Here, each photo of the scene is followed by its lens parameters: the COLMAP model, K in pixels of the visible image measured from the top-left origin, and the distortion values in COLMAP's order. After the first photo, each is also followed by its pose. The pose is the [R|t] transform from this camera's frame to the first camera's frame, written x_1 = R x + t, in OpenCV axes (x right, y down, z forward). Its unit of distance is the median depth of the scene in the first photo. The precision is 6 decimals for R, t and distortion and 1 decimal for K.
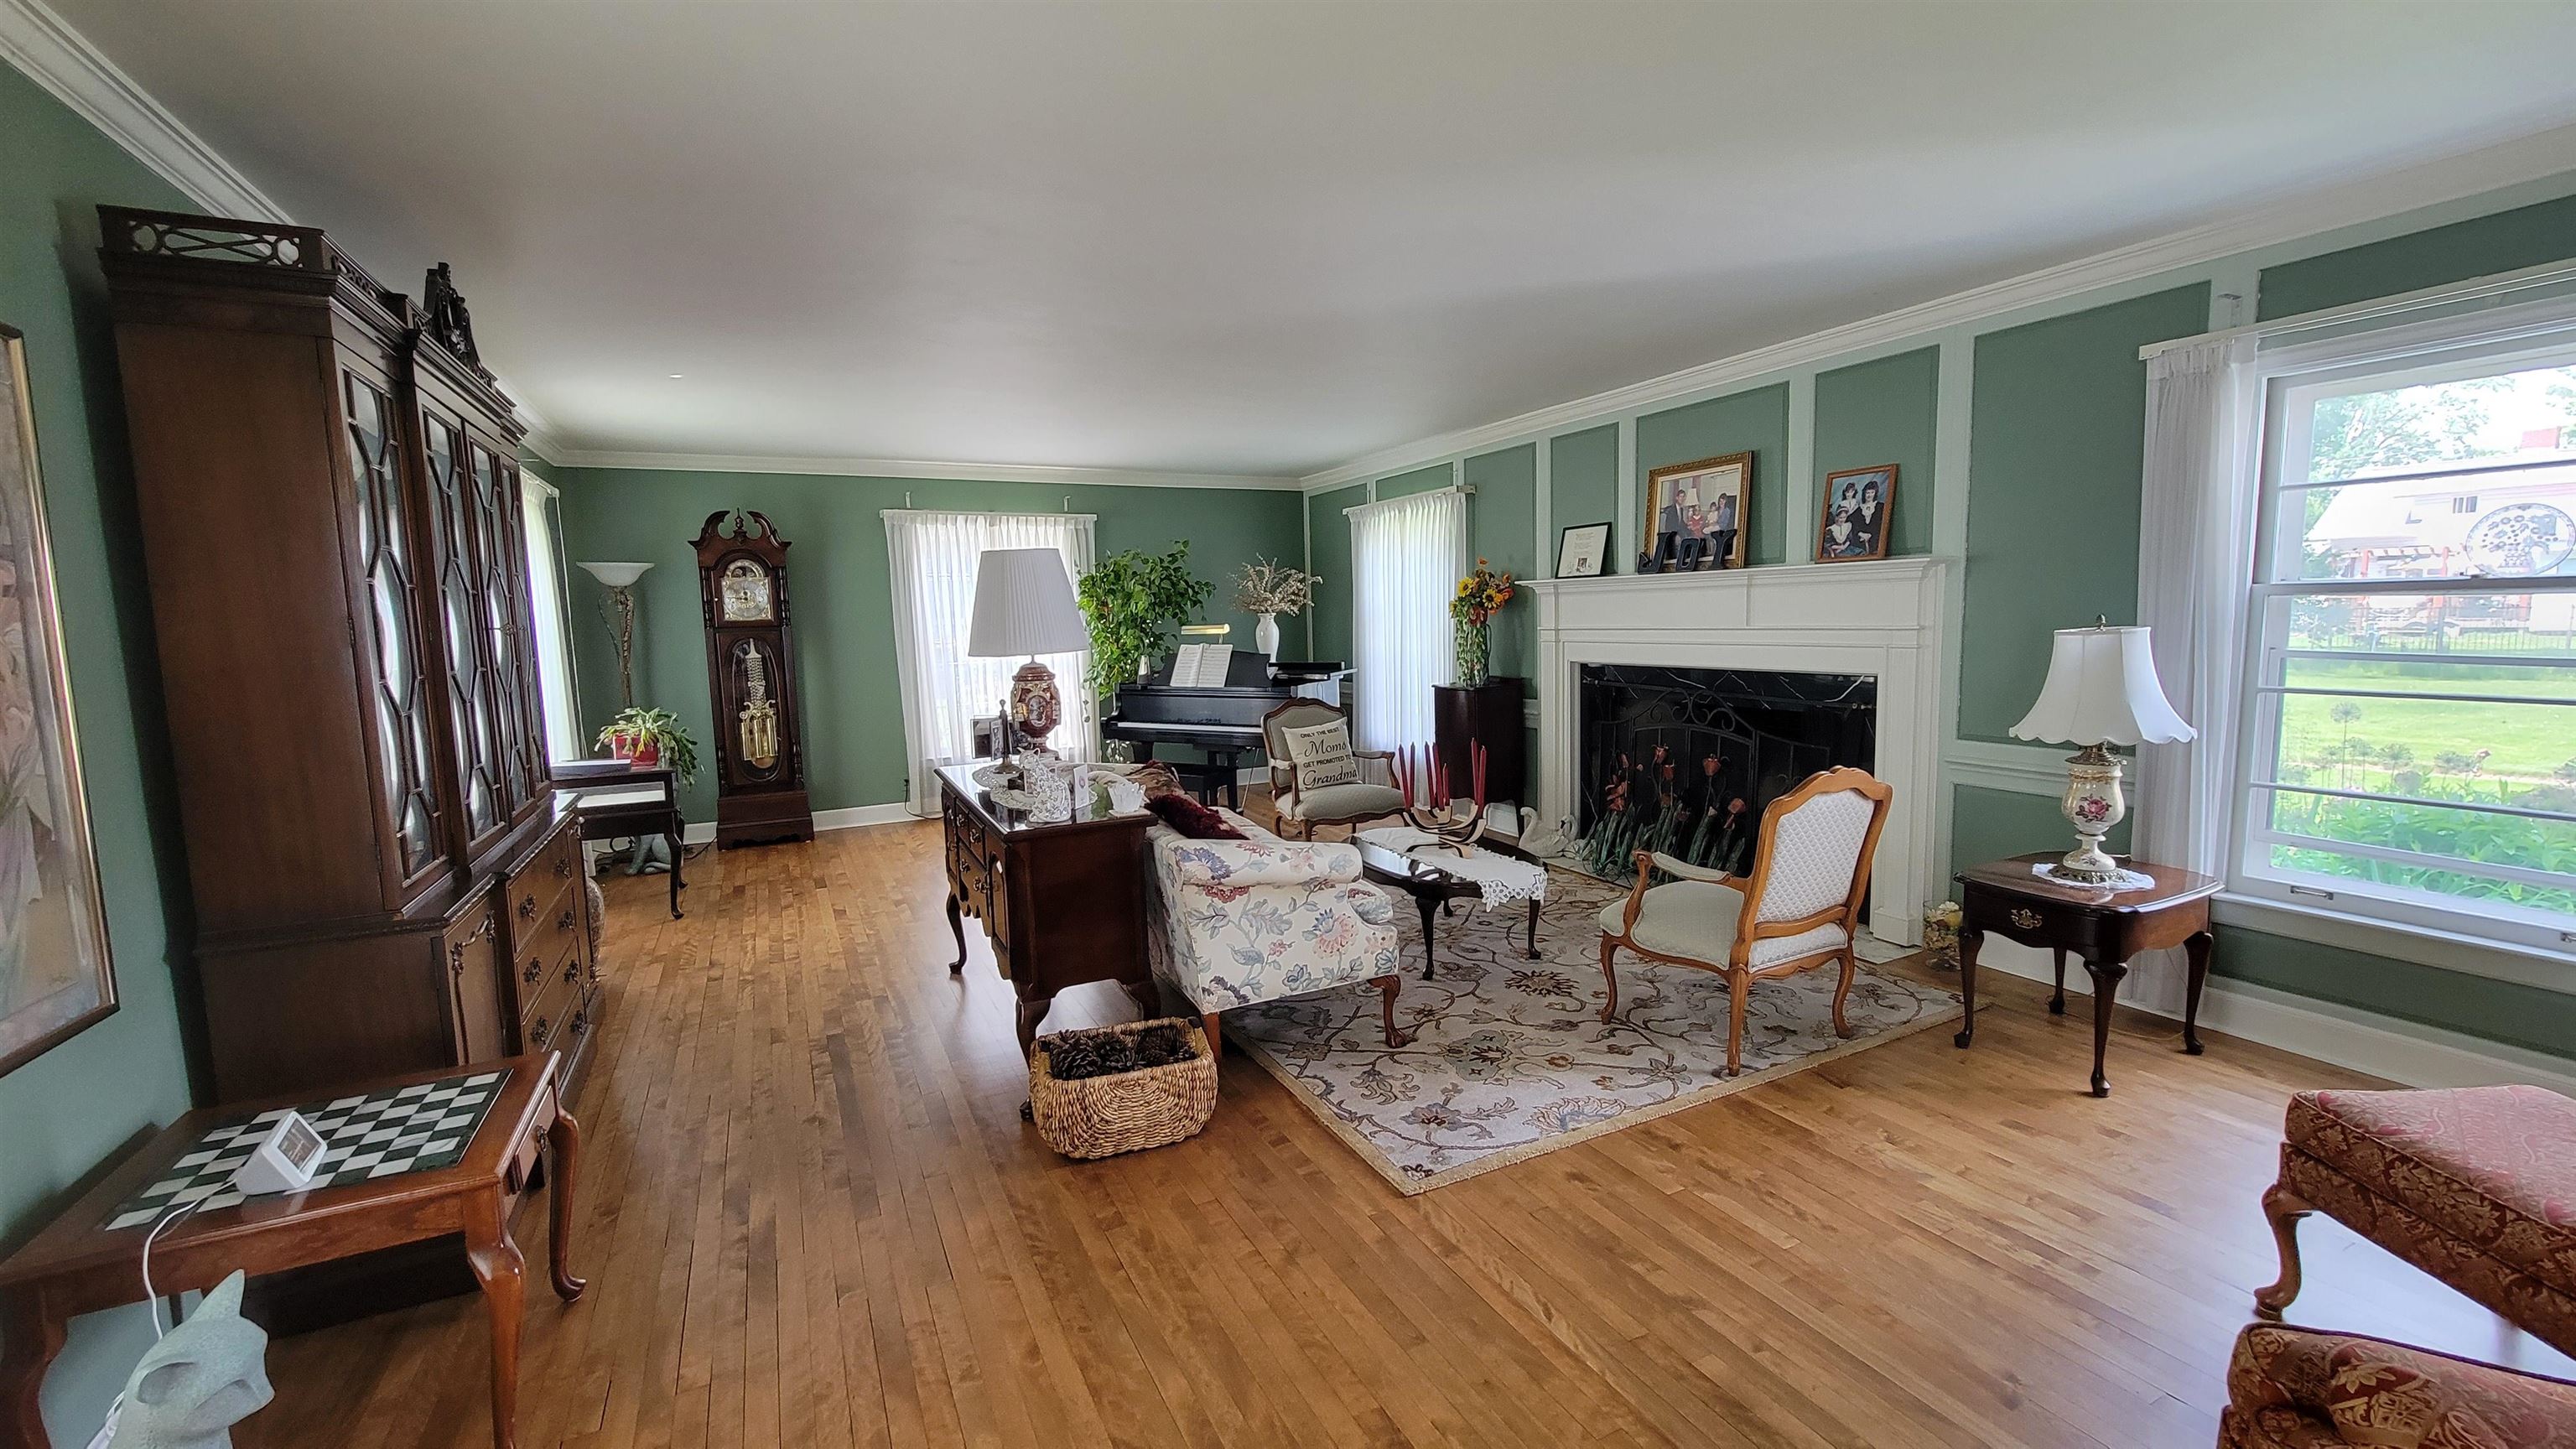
lens RADIAL K [[1055.7, 0, 1318.4], [0, 1055.7, 733.9], [0, 0, 1]] dist [-0.002018, 0.000640]
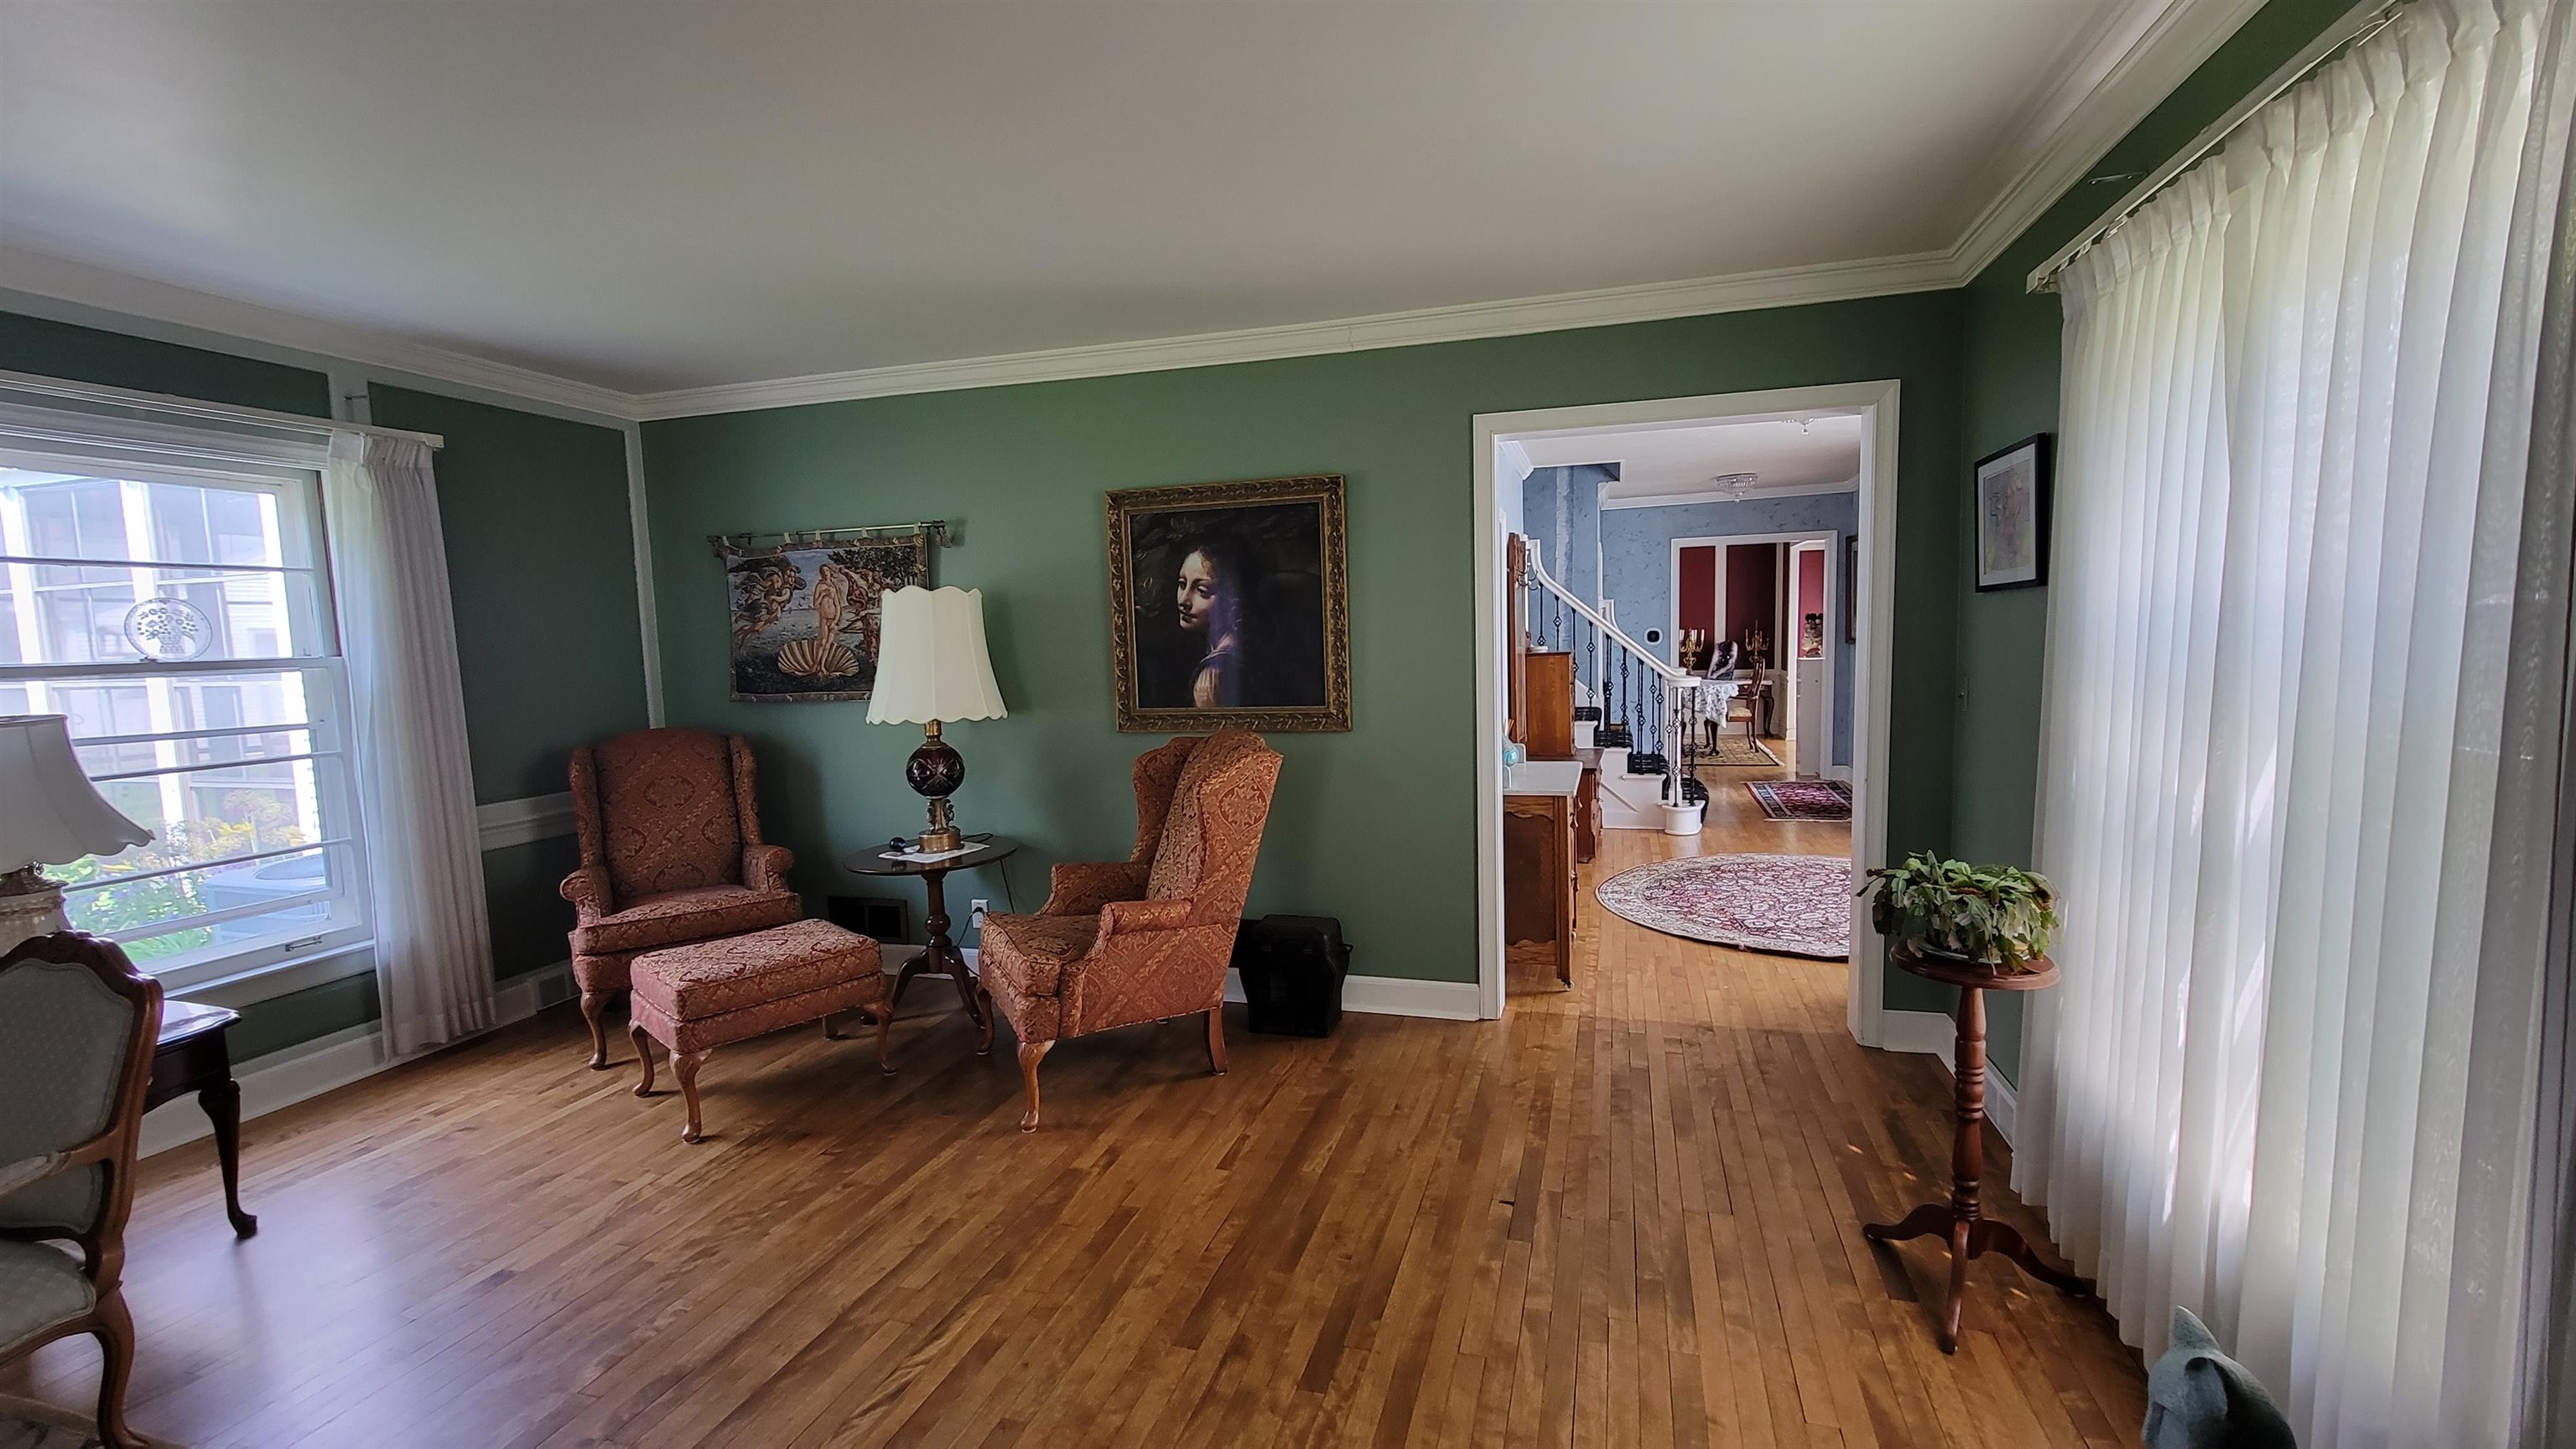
lens RADIAL K [[1055.7, 0, 1286.5], [0, 1055.7, 744.0], [0, 0, 1]] dist [-0.002018, 0.000640]
pose [[-0.717883, -0.036789, 0.695191, -0.312475], [0.125719, 0.975333, 0.181437, -0.069719], [-0.684718, 0.217649, -0.695550, 0.588527]]
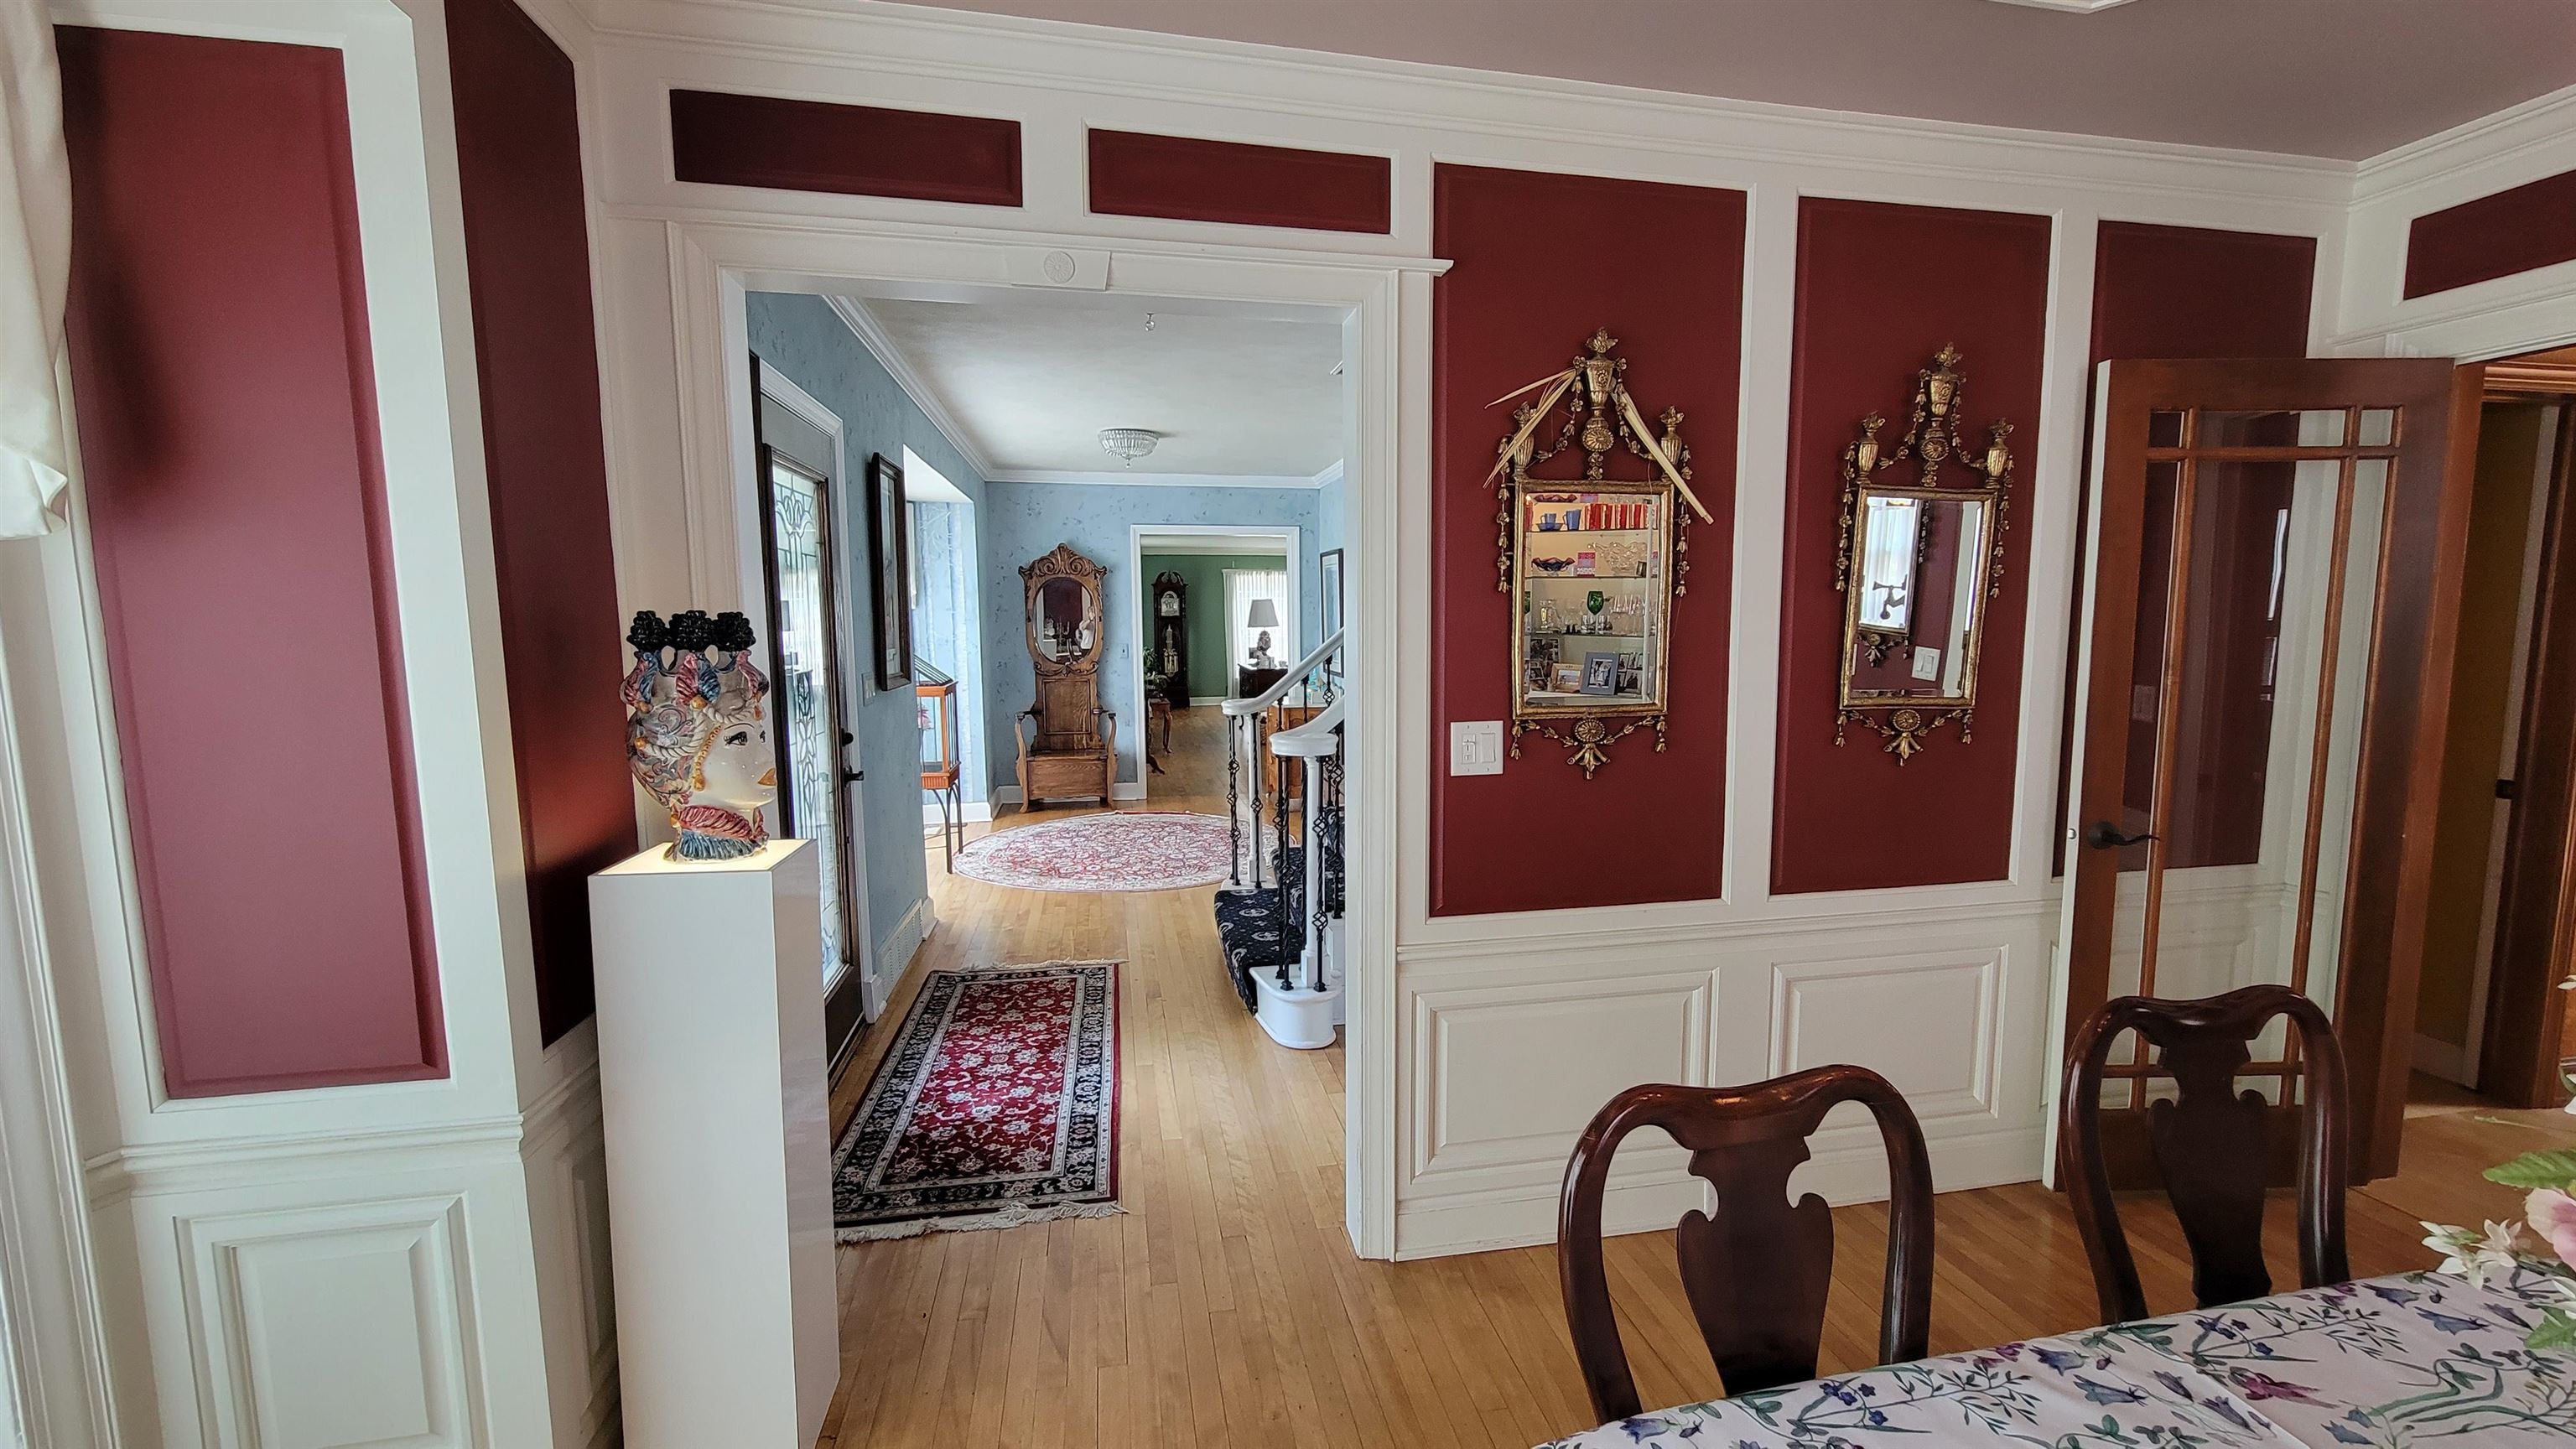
lens RADIAL K [[1055.7, 0, 1301.8], [0, 1055.7, 731.3], [0, 0, 1]] dist [-0.002018, 0.000640]
pose [[0.955189, 0.050002, -0.291744, 0.663051], [-0.050743, 0.998699, 0.005030, 0.182776], [0.291616, 0.010000, 0.956483, -1.729258]]
